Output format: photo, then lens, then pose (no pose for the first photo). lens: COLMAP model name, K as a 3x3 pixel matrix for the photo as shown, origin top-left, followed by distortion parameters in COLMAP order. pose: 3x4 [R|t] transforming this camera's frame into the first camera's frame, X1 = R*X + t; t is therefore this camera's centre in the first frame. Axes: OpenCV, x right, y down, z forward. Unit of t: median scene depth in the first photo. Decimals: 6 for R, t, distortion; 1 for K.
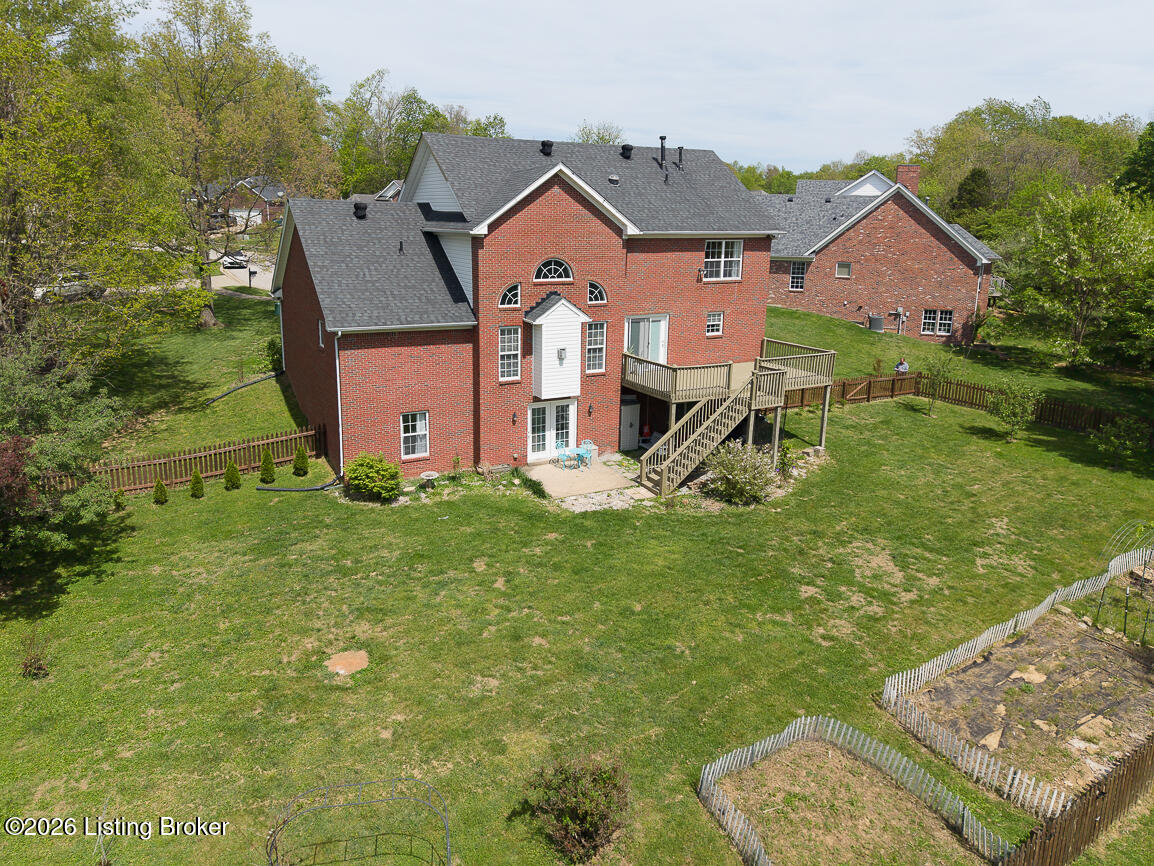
lens RADIAL K [[810.3, 0, 569.4], [0, 810.3, 397.5], [0, 0, 1]] dist [0.125354, -0.270498]
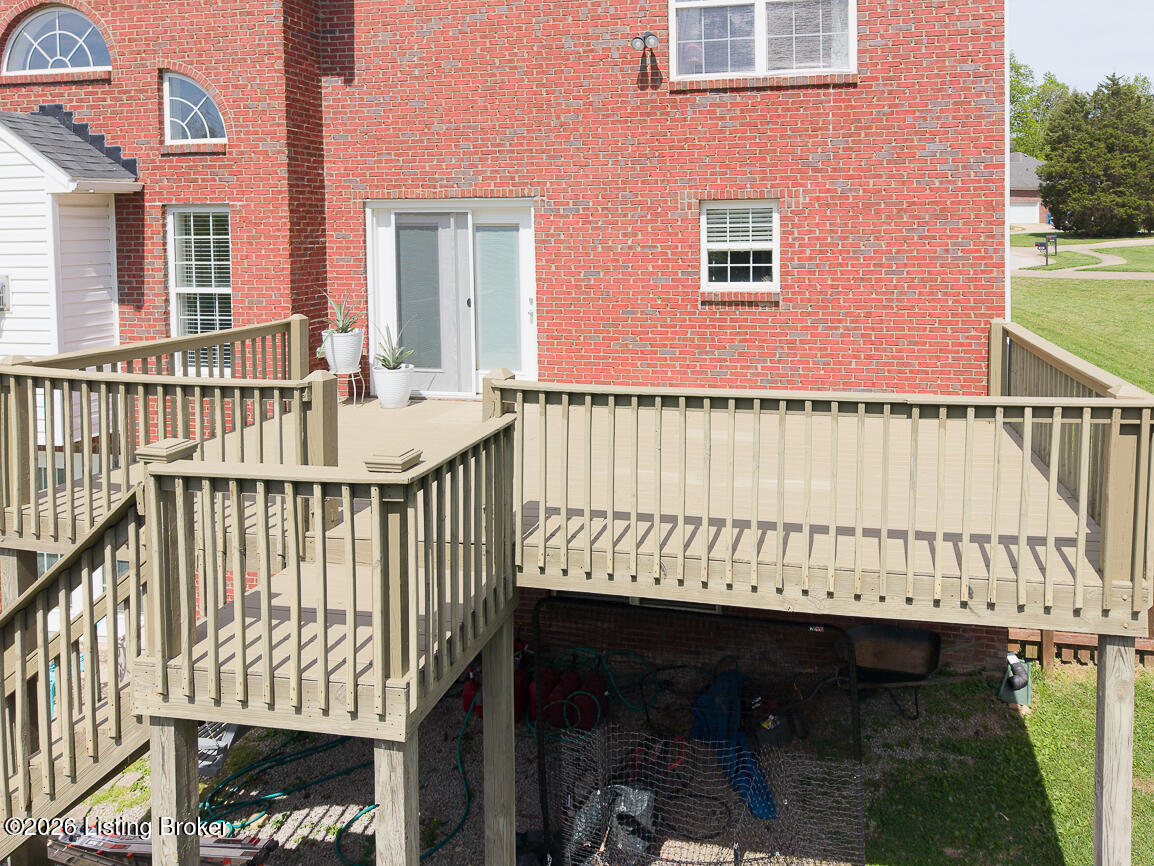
lens RADIAL K [[821.7, 0, 697.2], [0, 821.7, 265.0], [0, 0, 1]] dist [0.005635, -0.004849]
pose [[0.784583, 0.006657, -0.619988, 0.372160], [-0.122357, 0.981940, -0.144298, -0.052025], [0.607831, 0.189073, 0.771228, 0.896513]]
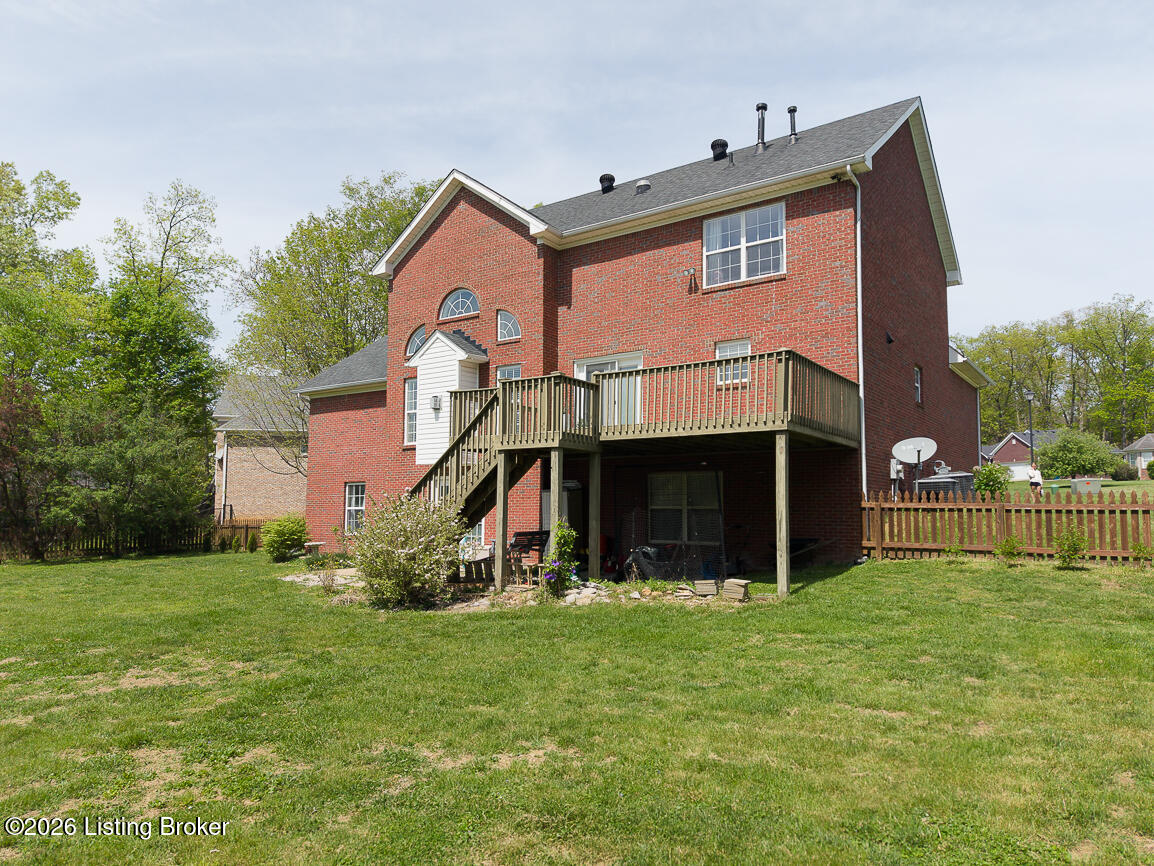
lens RADIAL K [[783.8, 0, 563.7], [0, 783.8, 465.1], [0, 0, 1]] dist [0.018809, -0.001007]
pose [[0.432310, -0.067956, -0.899161, 0.667988], [-0.203844, 0.963978, -0.170862, 0.096917], [0.878383, 0.257153, 0.402885, 0.804064]]
